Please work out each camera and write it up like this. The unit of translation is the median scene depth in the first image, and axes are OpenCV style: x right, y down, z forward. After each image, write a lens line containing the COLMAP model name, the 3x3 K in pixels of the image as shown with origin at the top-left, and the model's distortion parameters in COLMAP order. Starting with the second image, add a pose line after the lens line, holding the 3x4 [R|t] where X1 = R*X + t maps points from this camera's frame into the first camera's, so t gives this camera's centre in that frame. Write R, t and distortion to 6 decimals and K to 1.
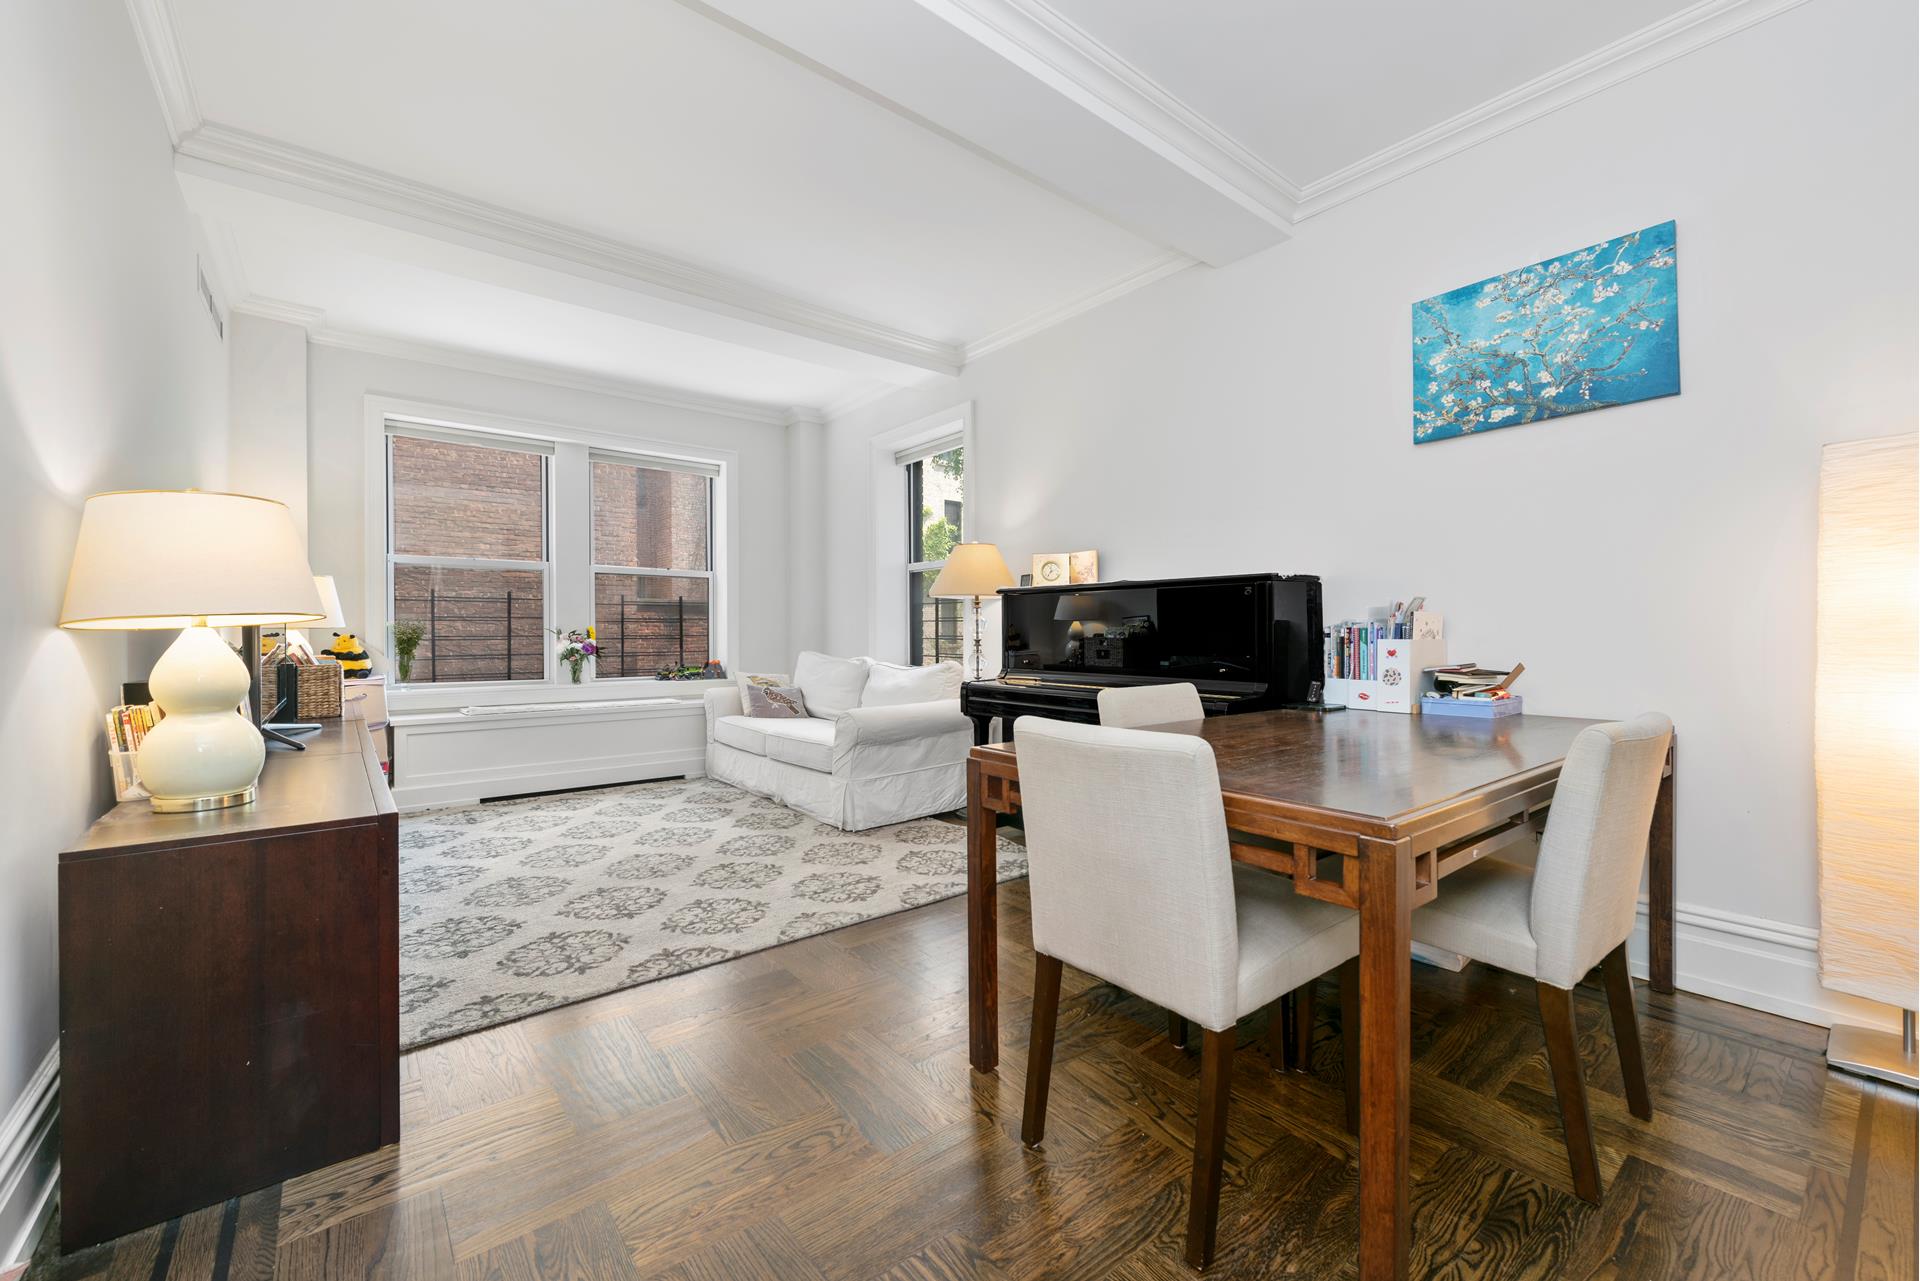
lens RADIAL K [[784.2, 0, 968.9], [0, 784.2, 634.3], [0, 0, 1]] dist [-0.001486, -0.000086]
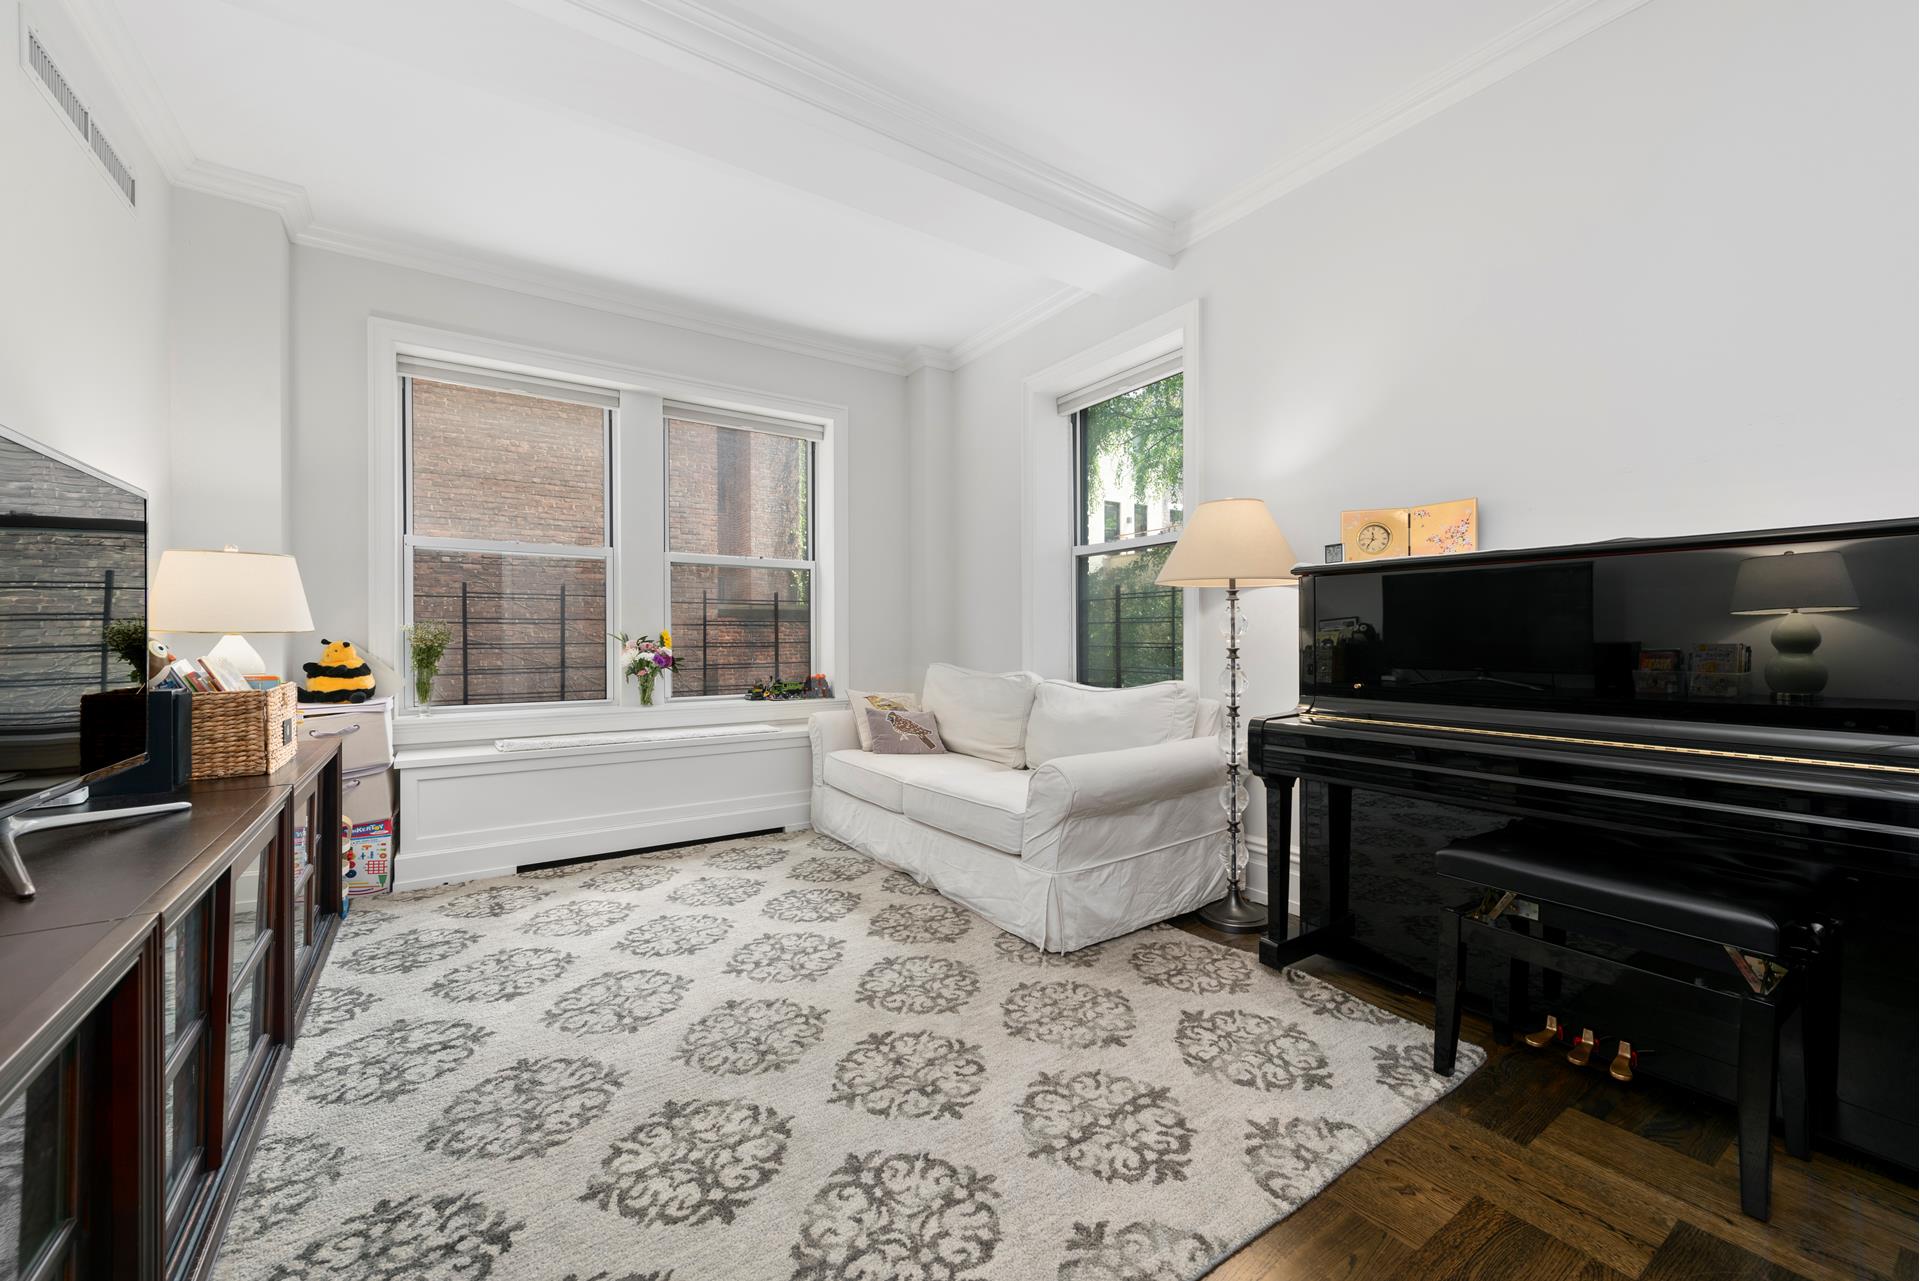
lens RADIAL K [[753.9, 0, 954.5], [0, 753.9, 638.9], [0, 0, 1]] dist [0.000804, -0.000226]
pose [[0.995771, -0.001155, -0.091861, -0.160616], [0.000953, 0.999997, -0.002247, -0.000301], [0.091863, 0.002150, 0.995769, 0.353575]]
